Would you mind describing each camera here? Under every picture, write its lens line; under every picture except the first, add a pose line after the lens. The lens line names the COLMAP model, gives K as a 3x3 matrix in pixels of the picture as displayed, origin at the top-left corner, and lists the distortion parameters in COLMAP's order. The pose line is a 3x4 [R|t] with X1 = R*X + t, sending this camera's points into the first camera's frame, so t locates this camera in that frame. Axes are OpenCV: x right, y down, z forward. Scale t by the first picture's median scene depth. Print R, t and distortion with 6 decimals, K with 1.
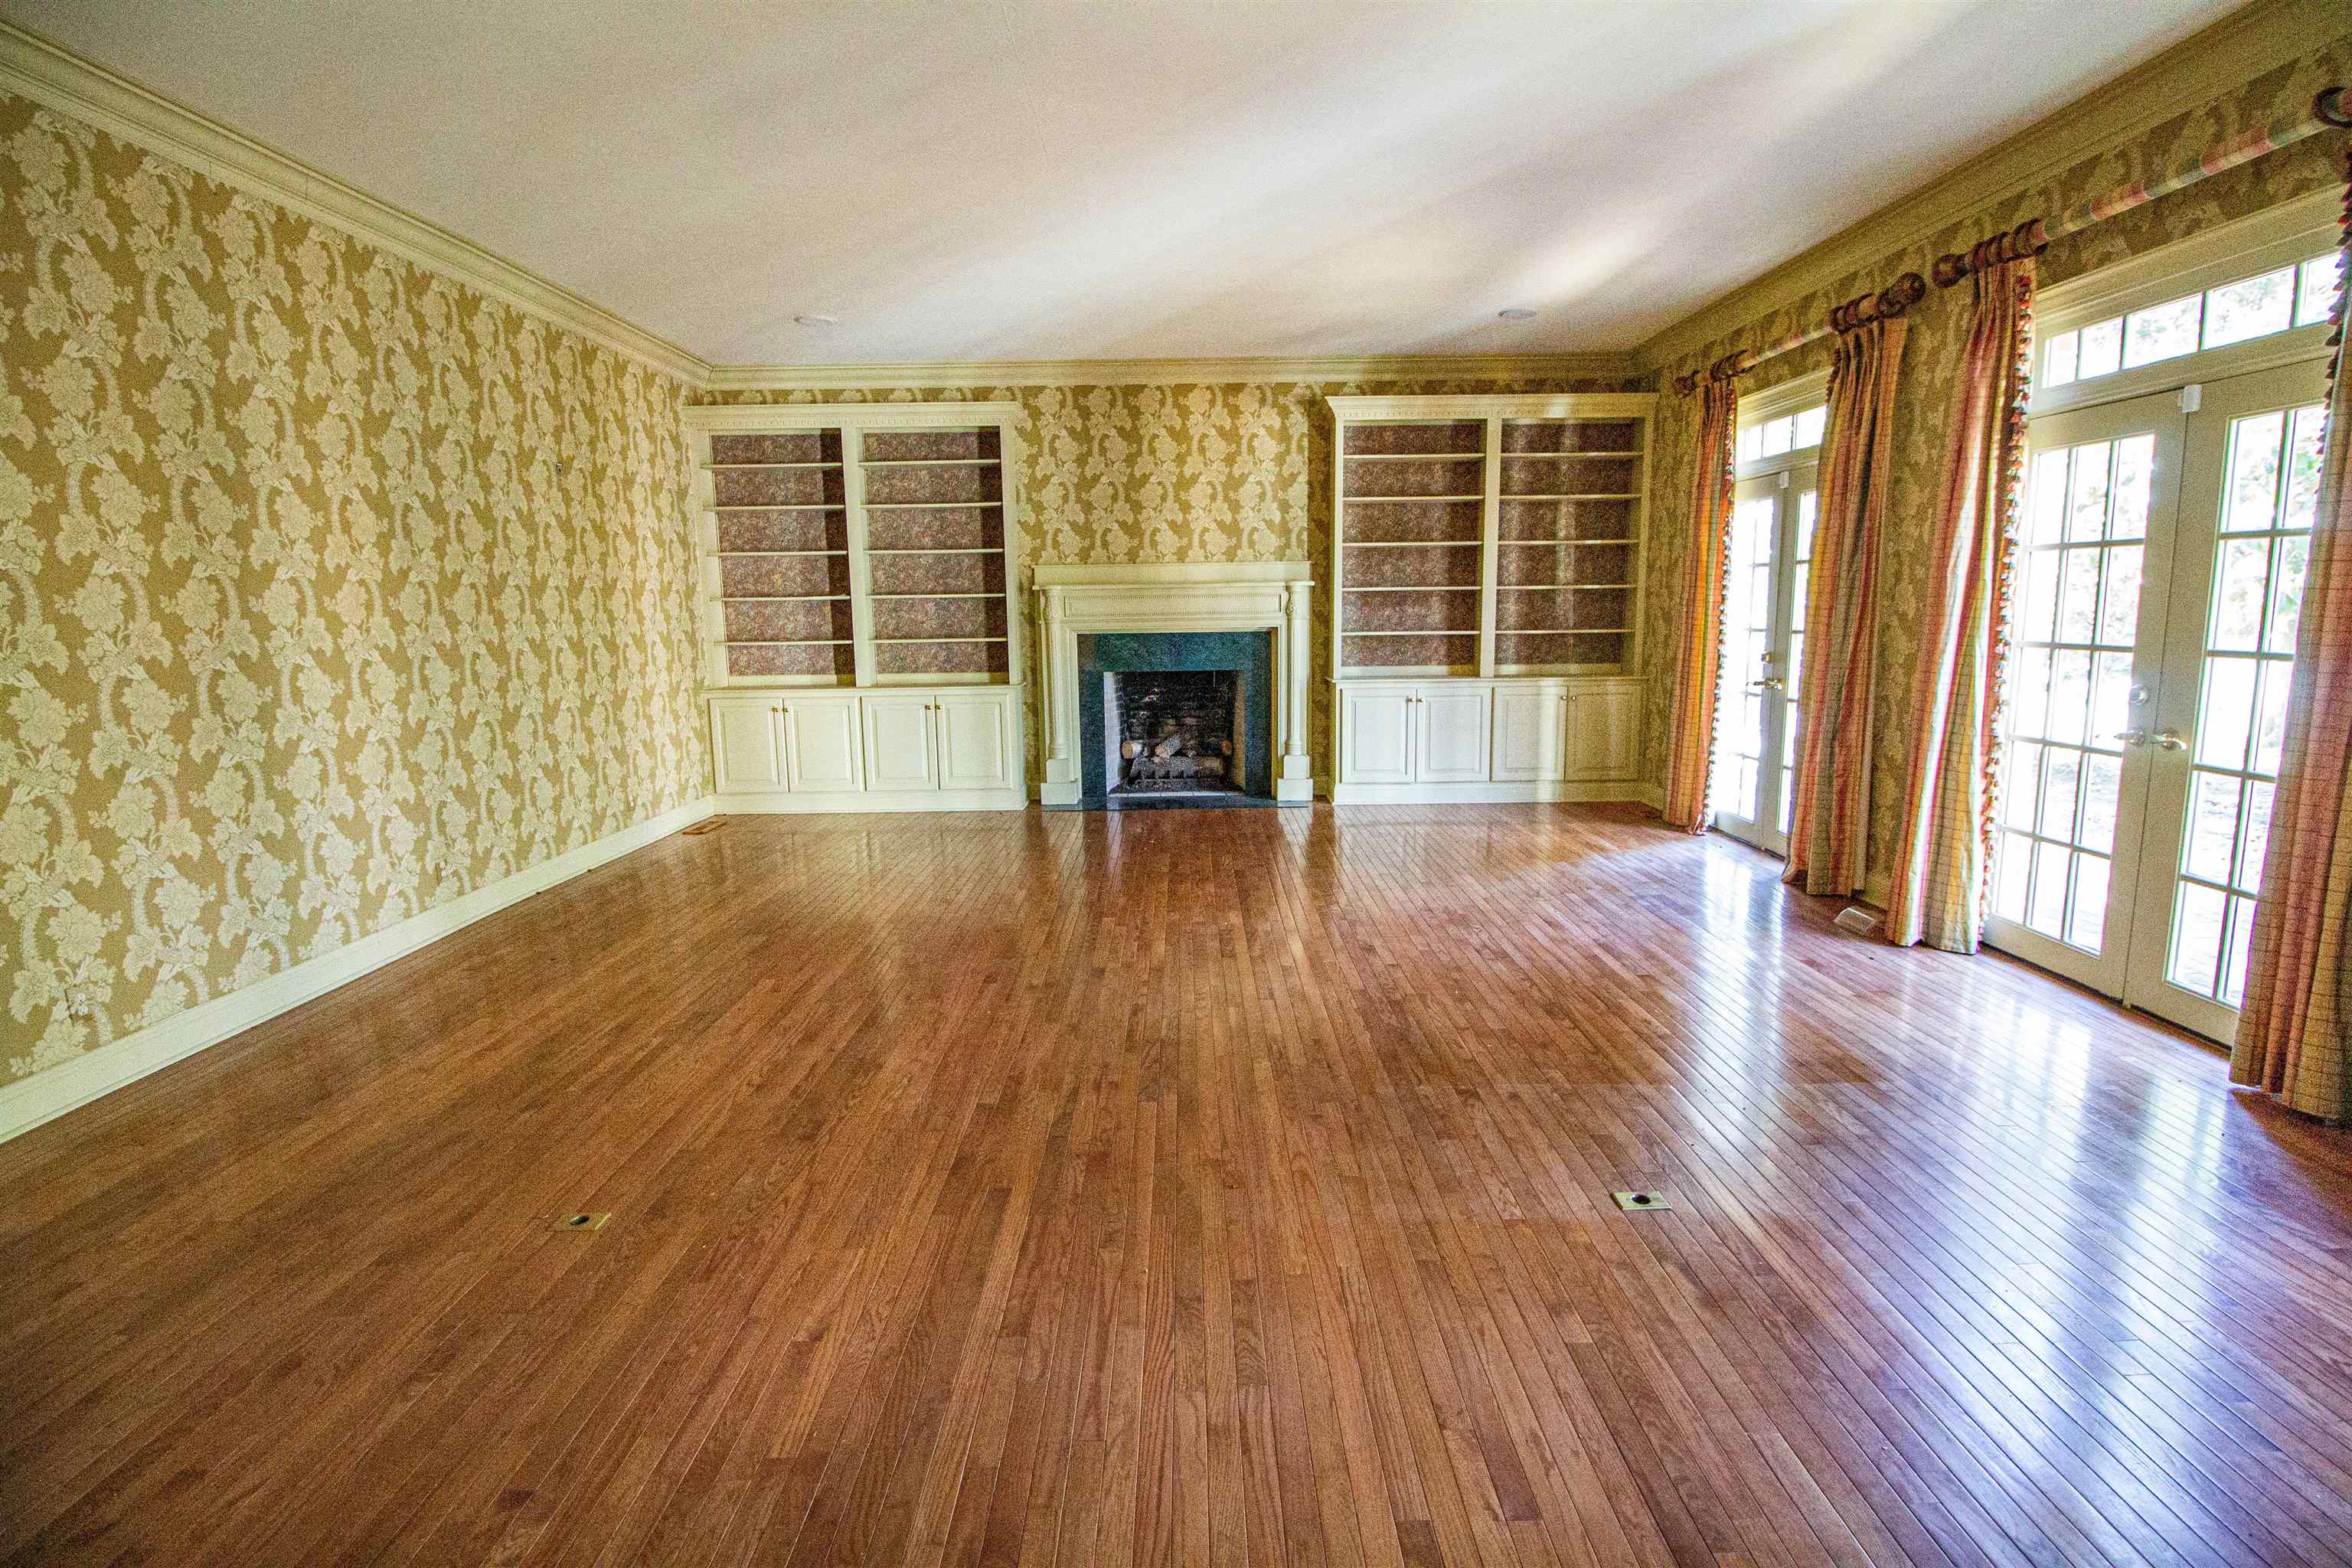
lens RADIAL K [[1088.8, 0, 1179.9], [0, 1088.8, 773.7], [0, 0, 1]] dist [-0.003693, -0.011087]
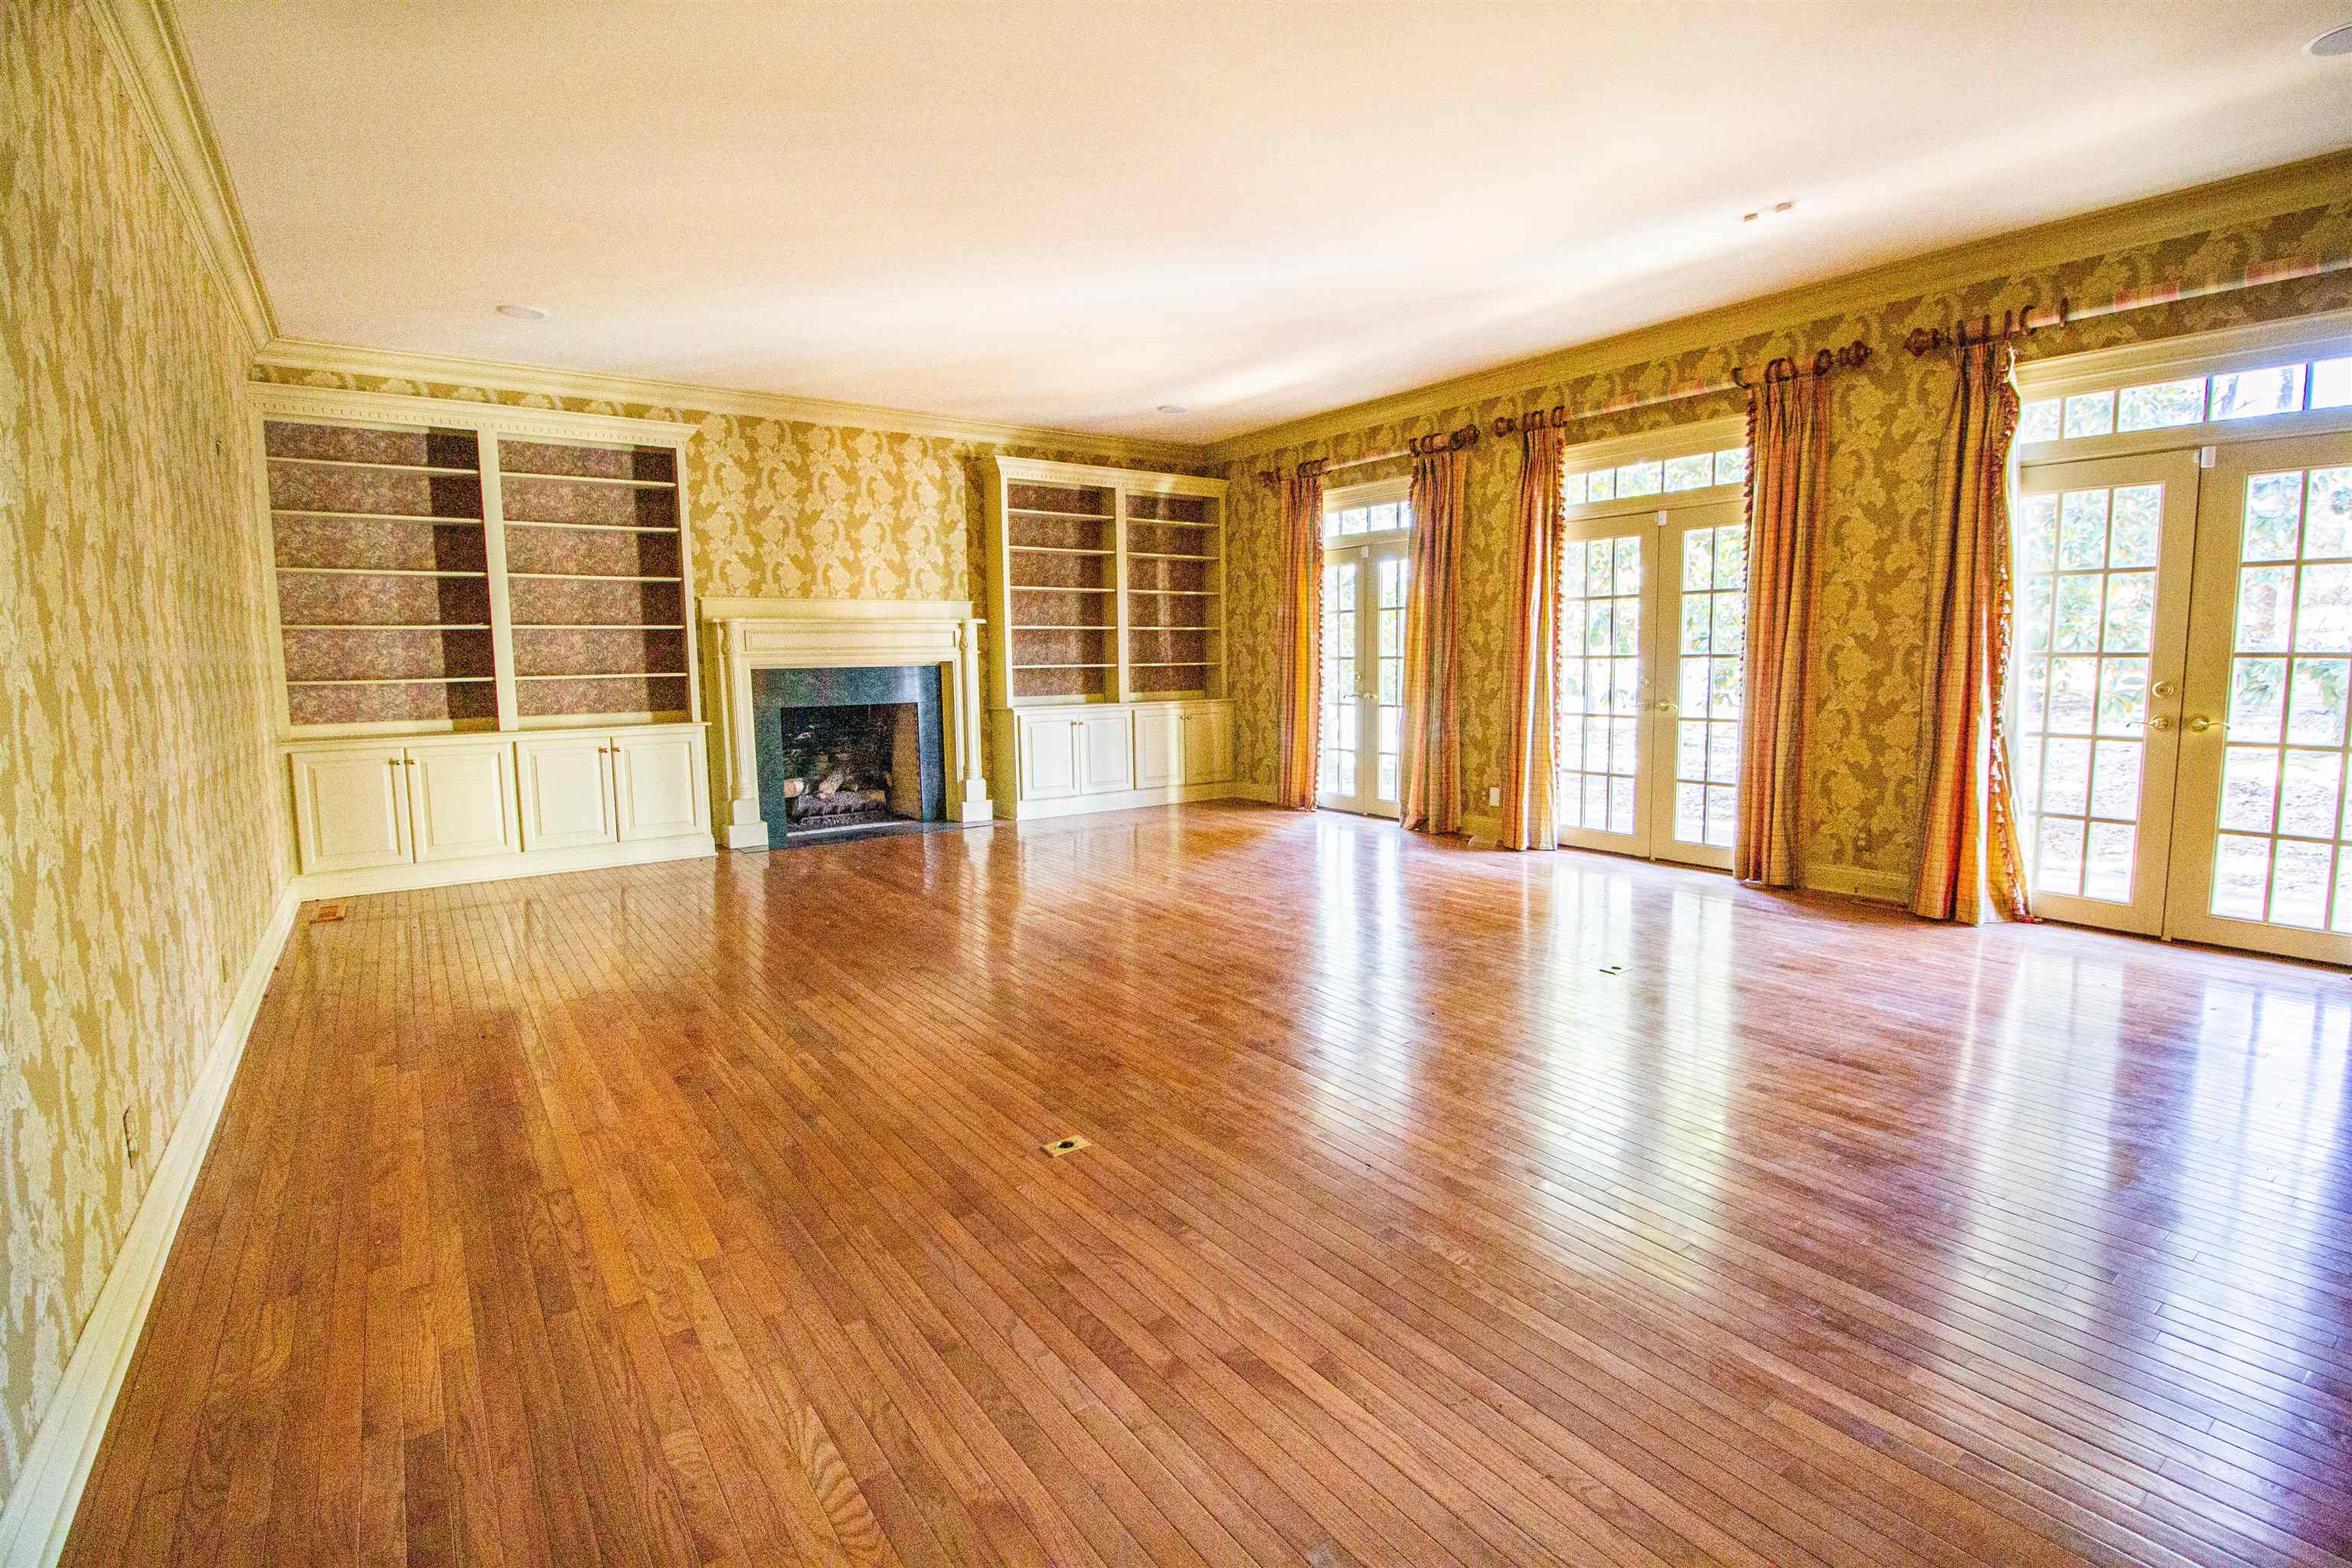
lens RADIAL K [[1088.8, 0, 1200.2], [0, 1088.8, 767.5], [0, 0, 1]] dist [-0.003693, -0.011087]
pose [[0.808048, -0.058524, 0.586203, -0.352814], [0.092662, 0.995294, -0.028364, 0.023397], [-0.581784, 0.077238, 0.809668, -0.004958]]
